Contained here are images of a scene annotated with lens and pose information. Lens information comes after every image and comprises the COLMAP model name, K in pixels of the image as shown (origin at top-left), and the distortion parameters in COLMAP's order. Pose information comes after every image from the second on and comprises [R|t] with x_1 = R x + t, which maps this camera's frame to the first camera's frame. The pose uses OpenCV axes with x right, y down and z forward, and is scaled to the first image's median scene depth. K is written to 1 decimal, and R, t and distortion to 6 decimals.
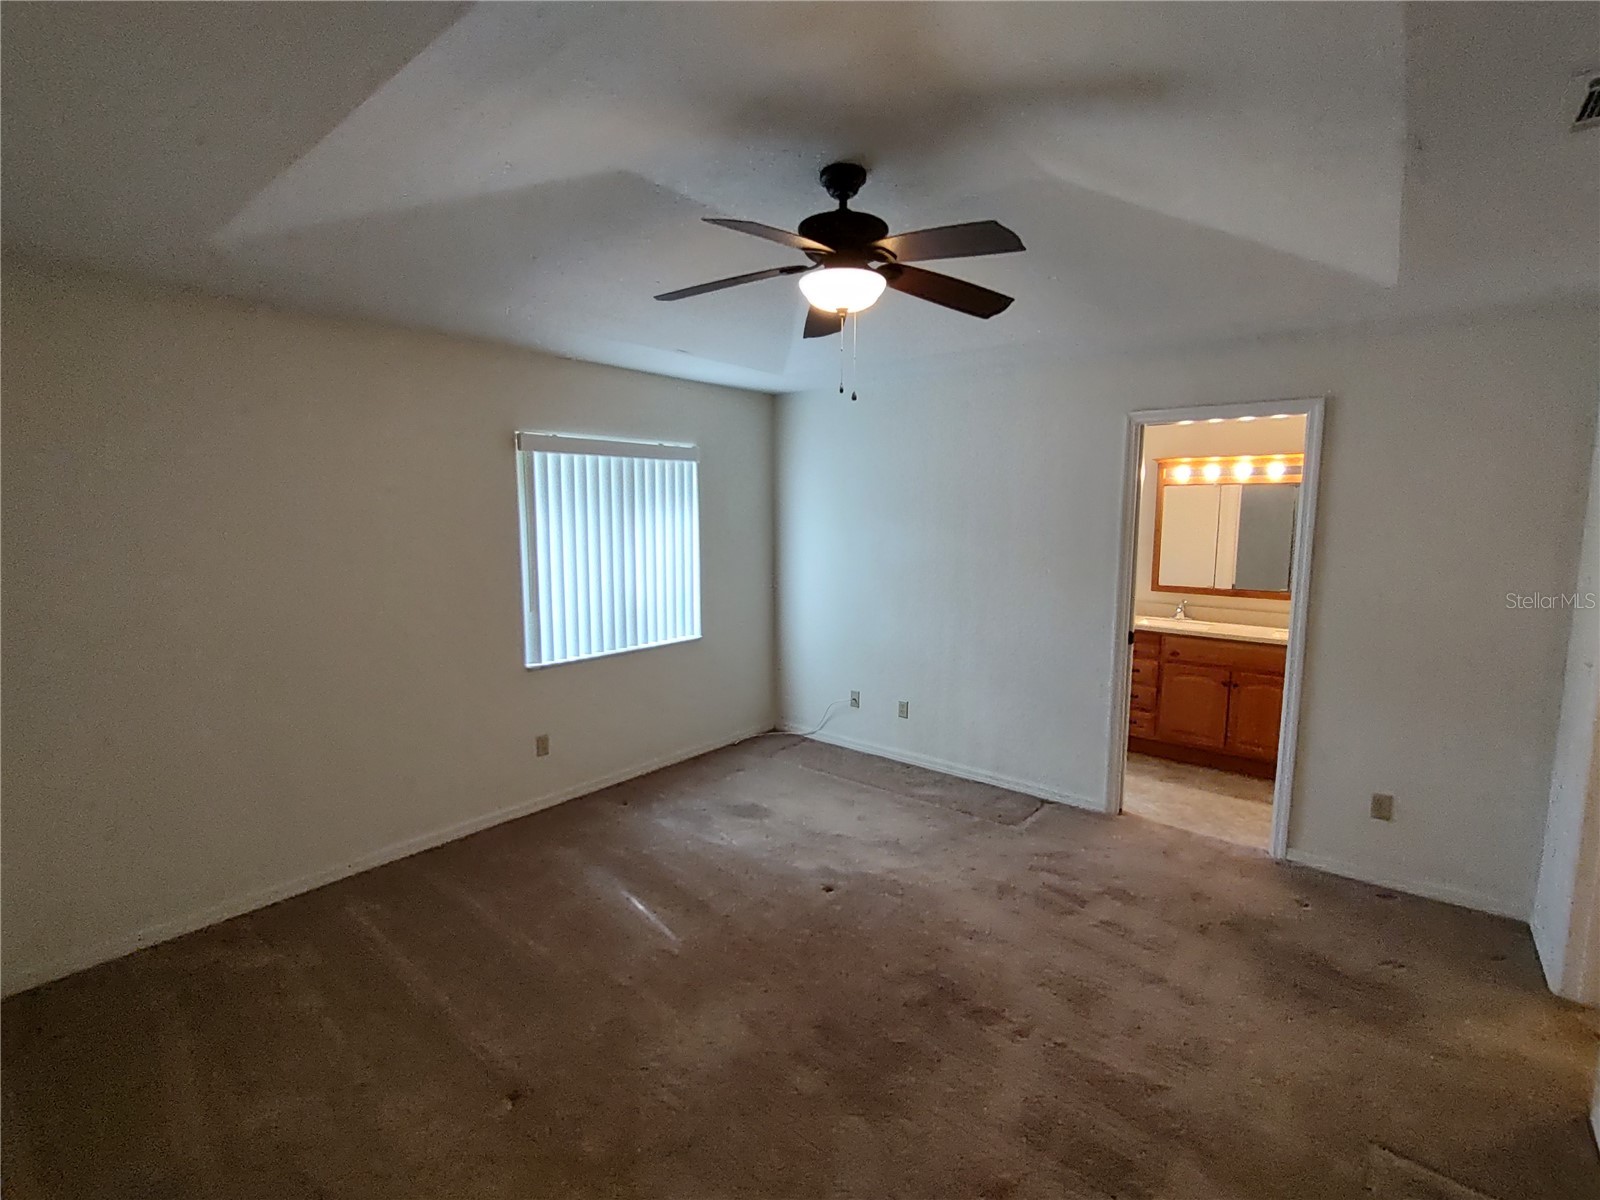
lens RADIAL K [[732.7, 0, 796.7], [0, 732.7, 606.4], [0, 0, 1]] dist [-0.003207, -0.000794]
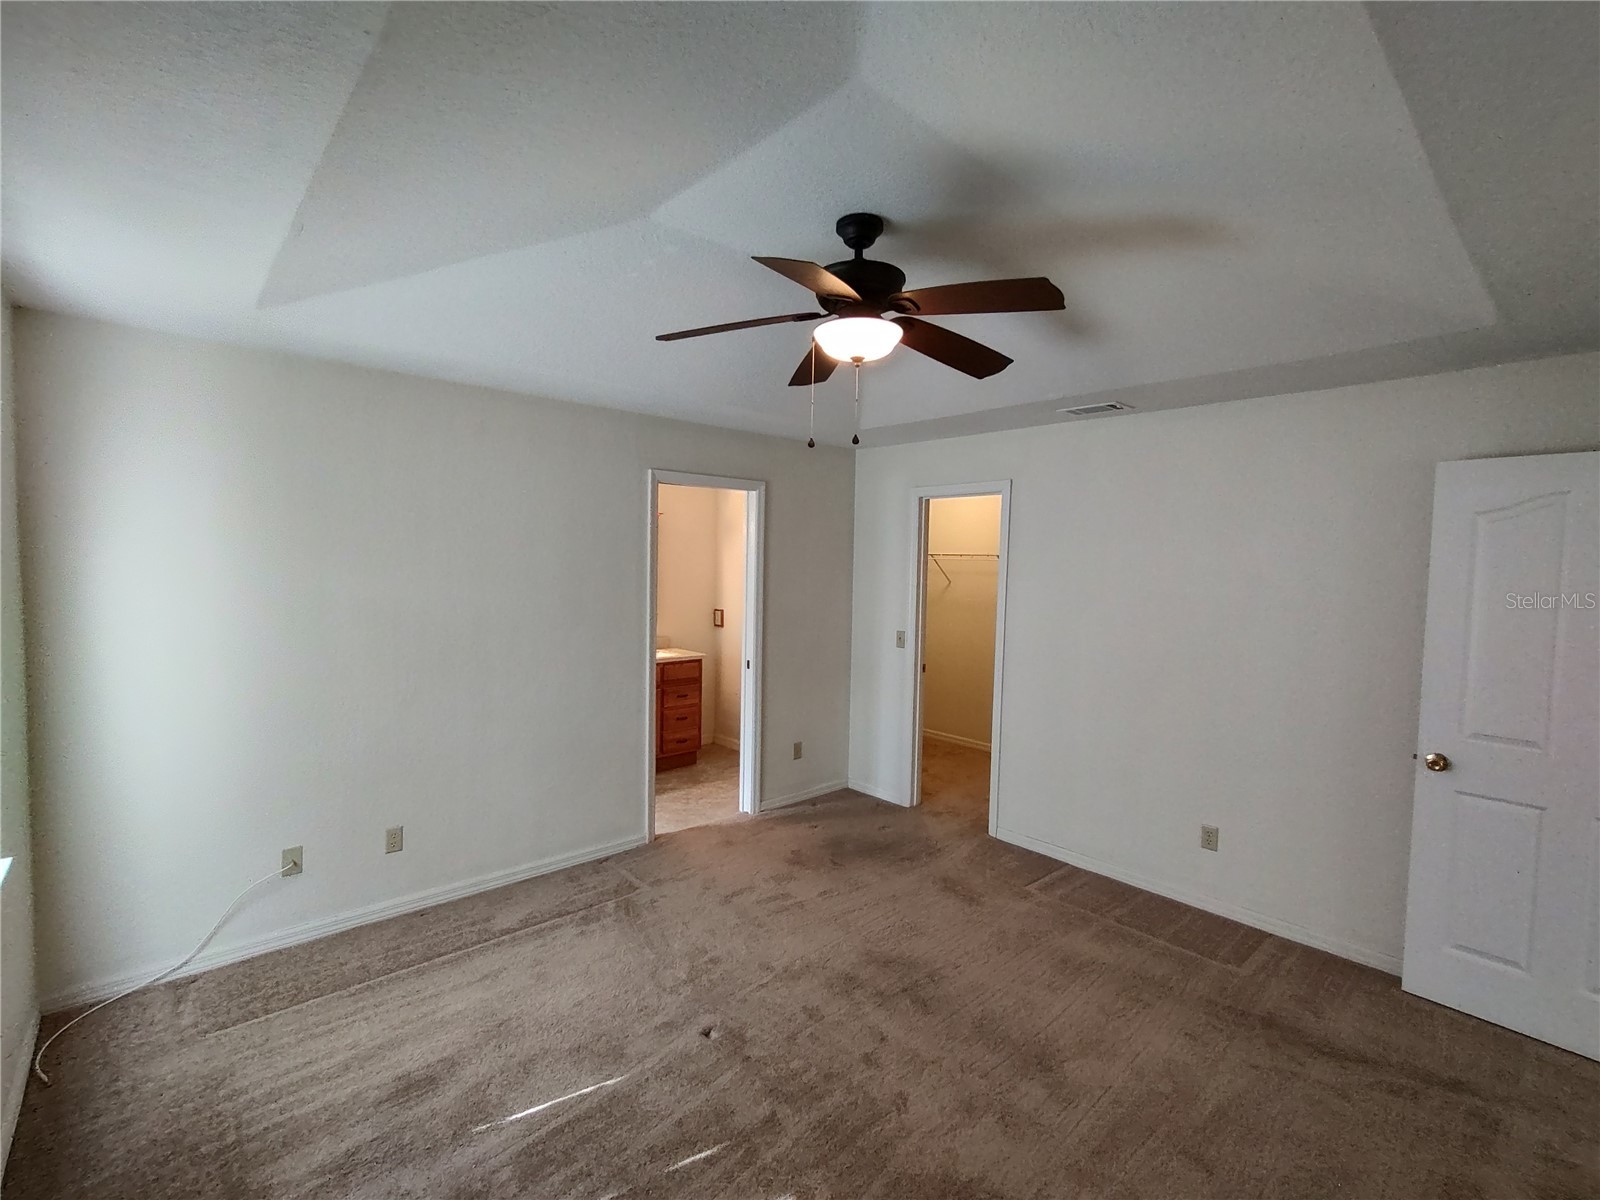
lens RADIAL K [[732.7, 0, 797.9], [0, 732.7, 584.4], [0, 0, 1]] dist [-0.003207, -0.000794]
pose [[0.152523, -0.040118, 0.987485, -0.579523], [0.121096, 0.992405, 0.021614, -0.084989], [-0.980853, 0.116284, 0.156223, 0.591697]]
